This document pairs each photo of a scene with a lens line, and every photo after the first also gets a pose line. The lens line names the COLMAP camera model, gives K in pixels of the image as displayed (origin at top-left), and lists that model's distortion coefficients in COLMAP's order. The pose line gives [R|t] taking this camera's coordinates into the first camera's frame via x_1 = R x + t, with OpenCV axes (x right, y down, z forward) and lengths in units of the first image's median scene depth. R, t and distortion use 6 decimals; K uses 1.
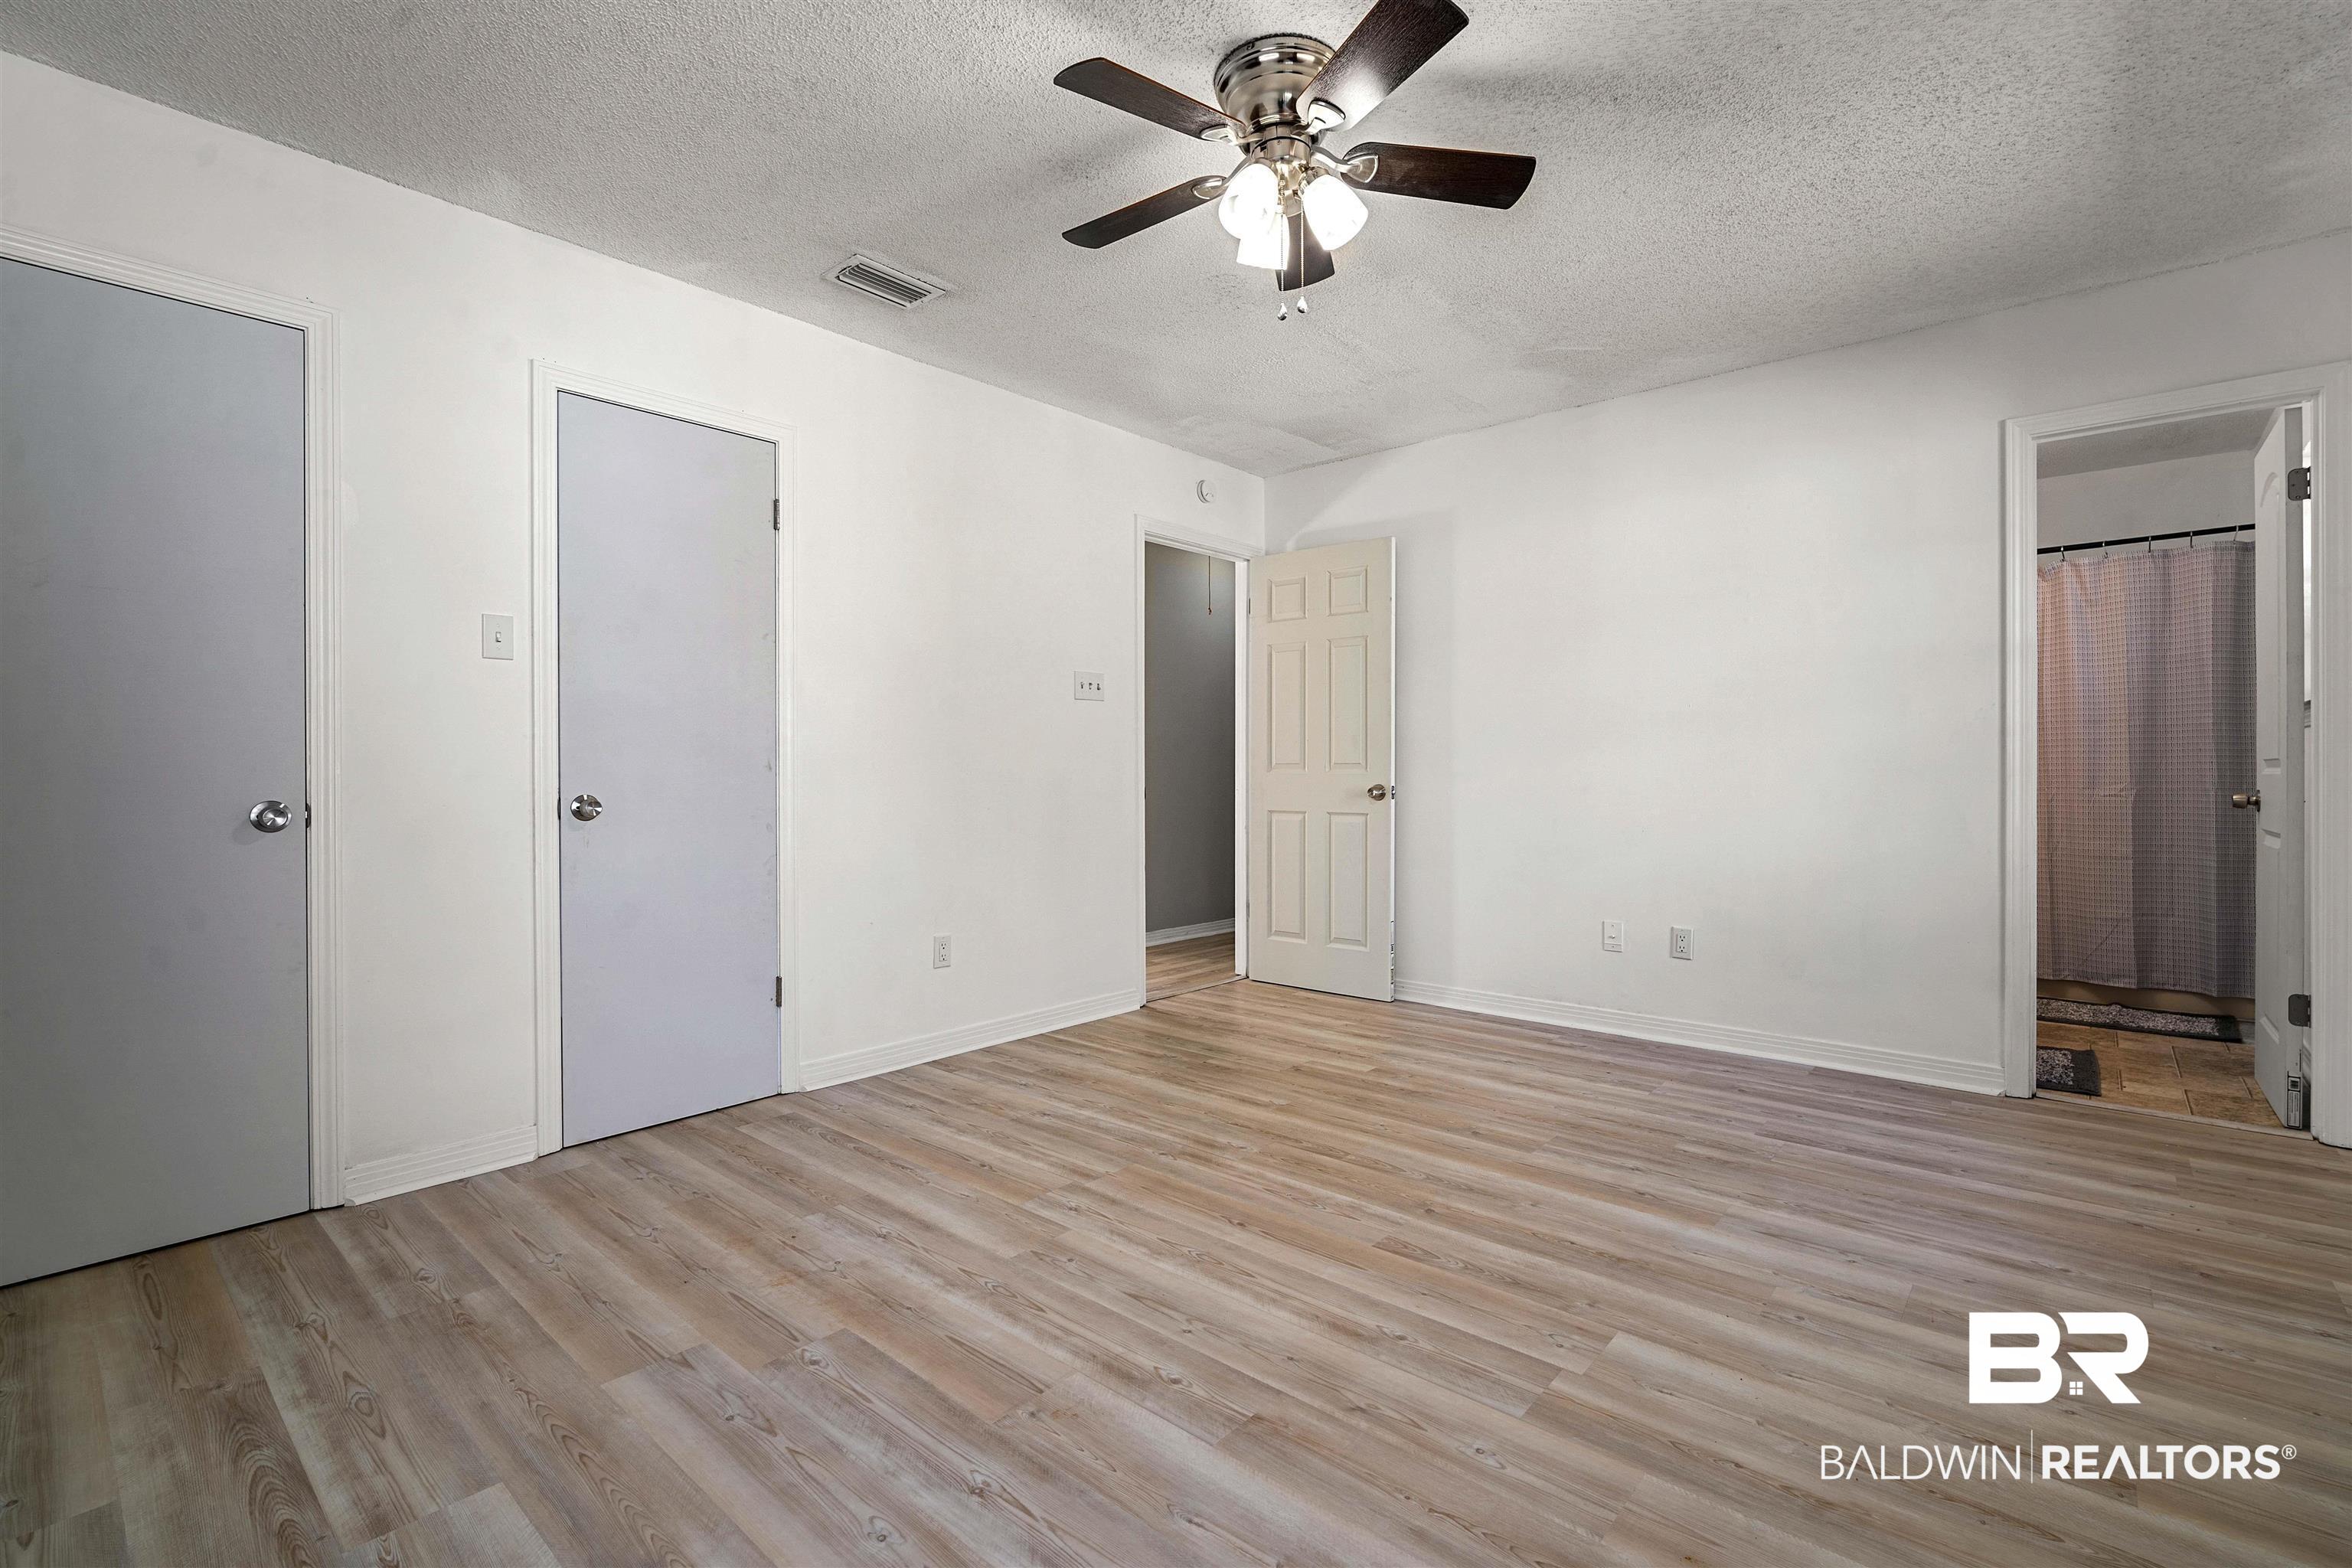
lens RADIAL K [[1032.9, 0, 1195.9], [0, 1032.9, 779.9], [0, 0, 1]] dist [-0.008562, -0.000354]
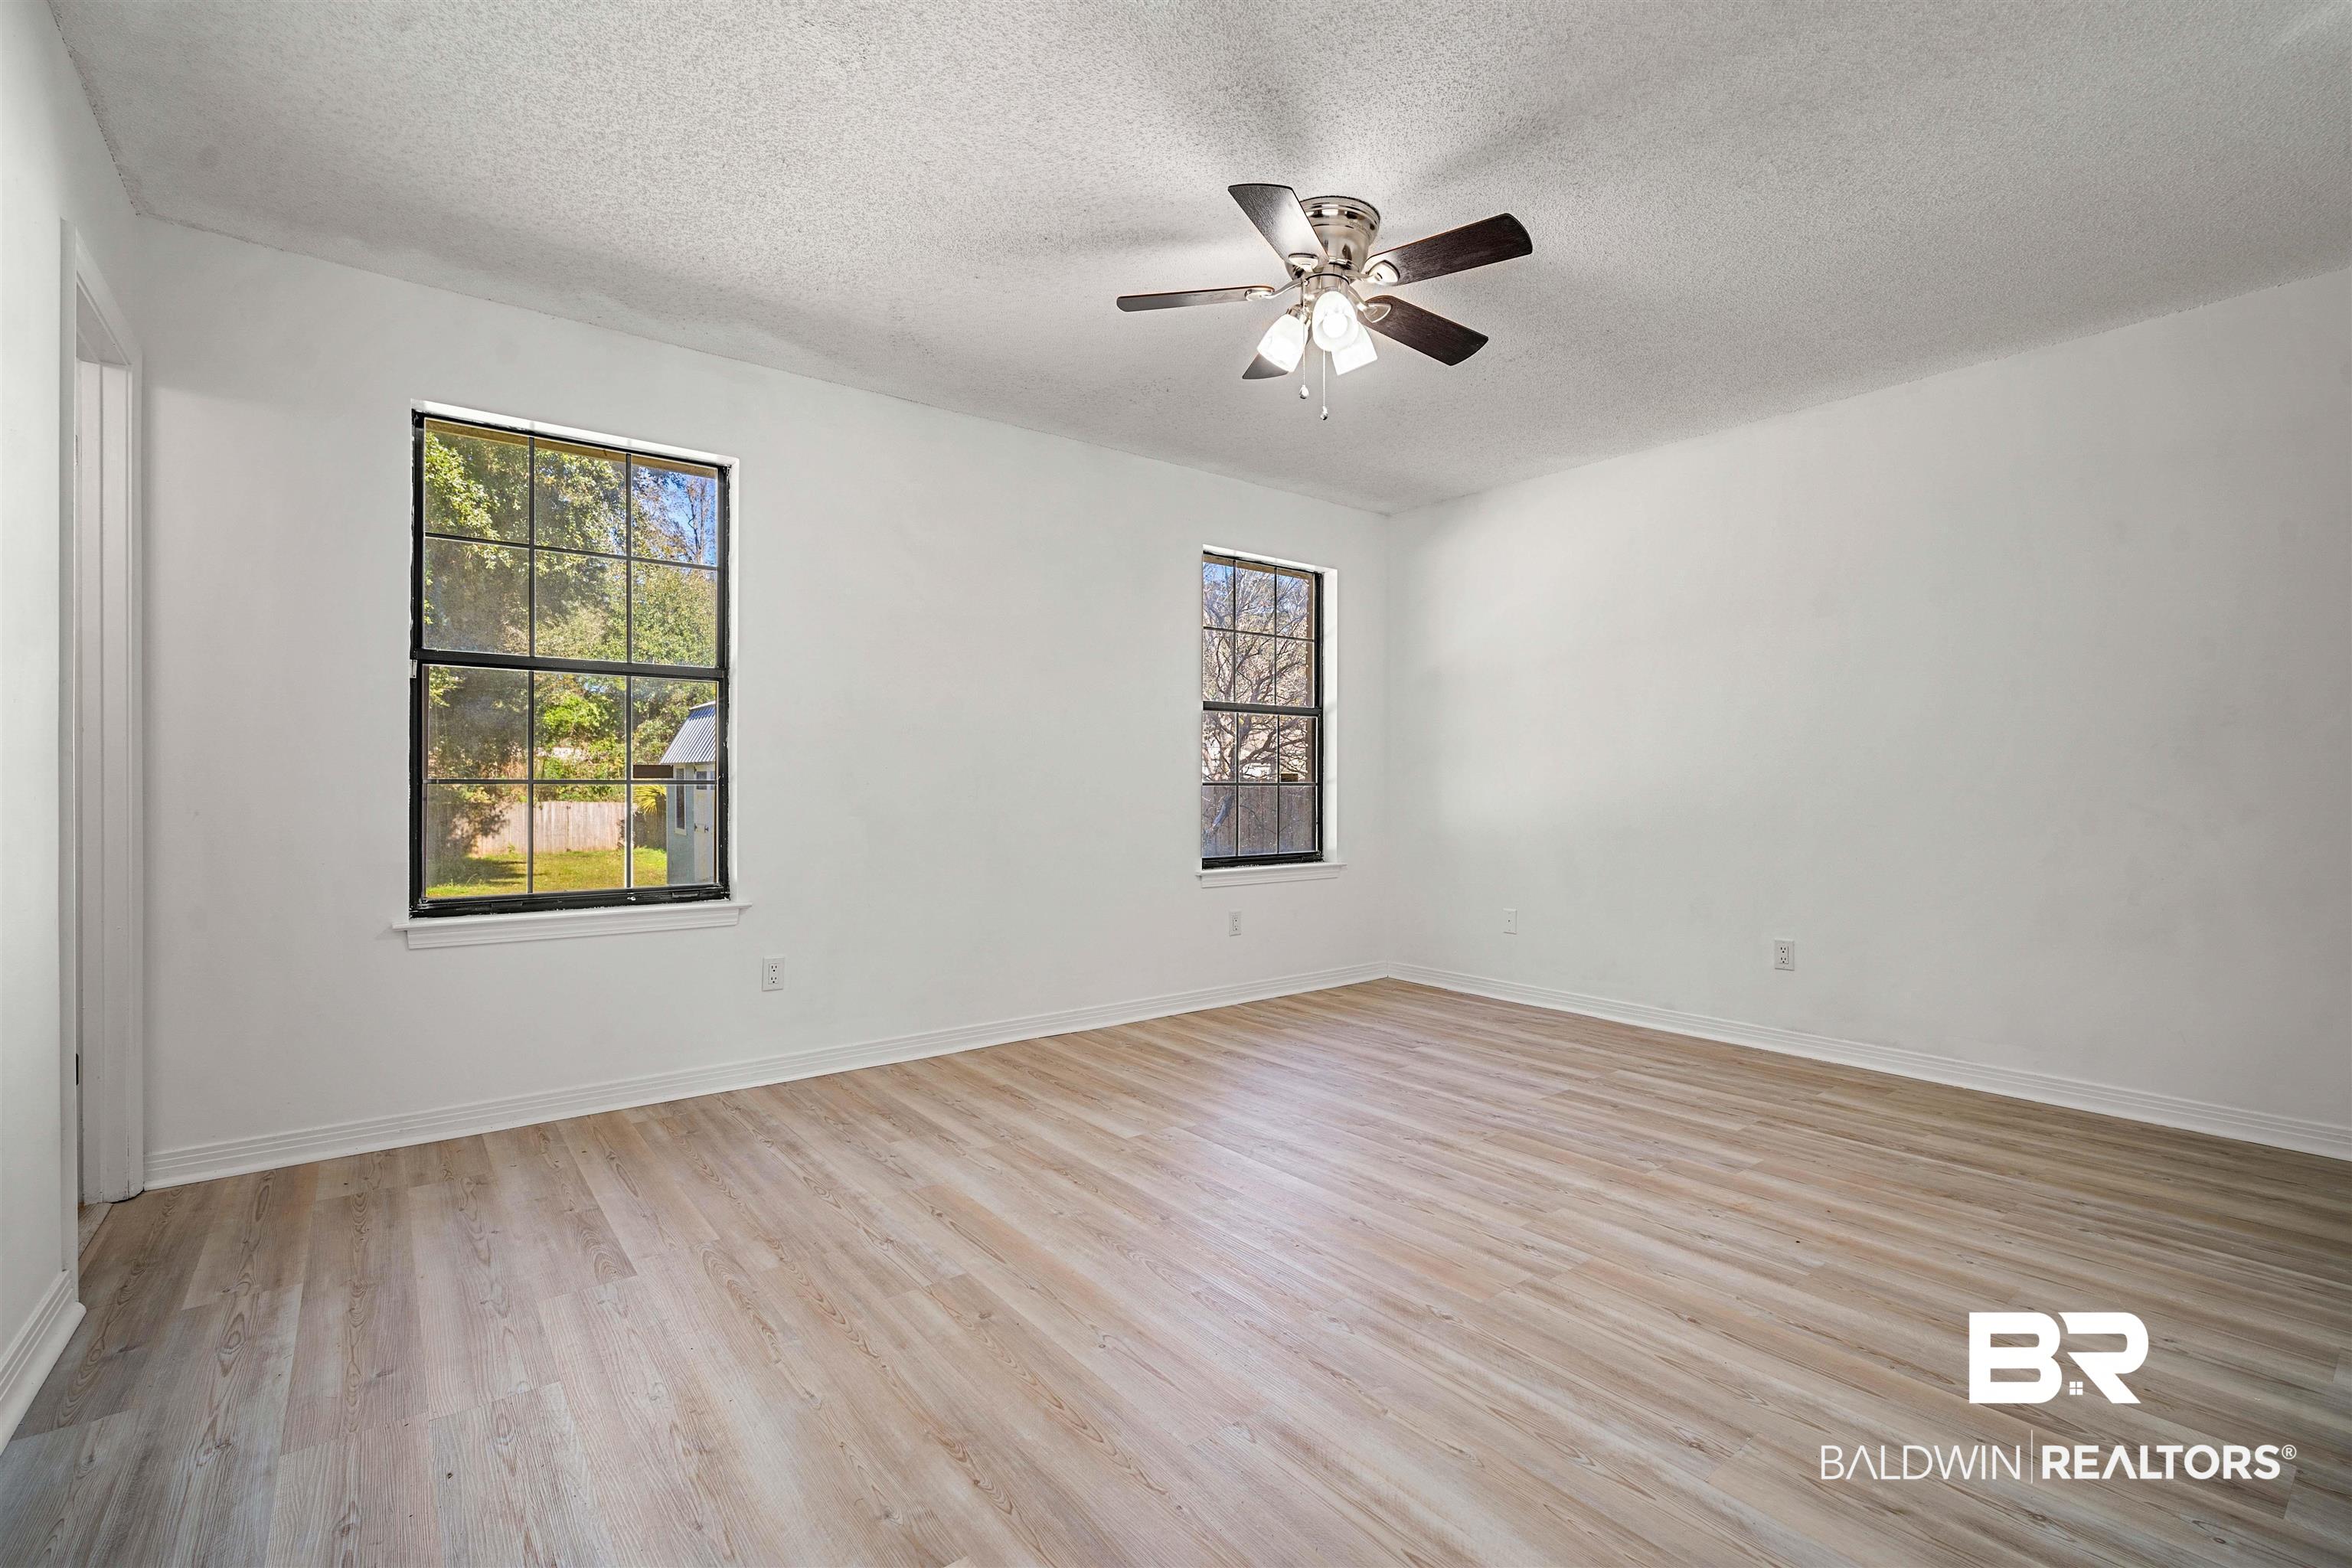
lens RADIAL K [[1032.9, 0, 1195.9], [0, 1032.9, 779.9], [0, 0, 1]] dist [-0.008562, -0.000354]
pose [[-0.983589, 0.002704, 0.180402, 0.011861], [0.003280, 0.999990, 0.002894, -0.019280], [-0.180392, 0.003438, -0.983589, 2.153887]]
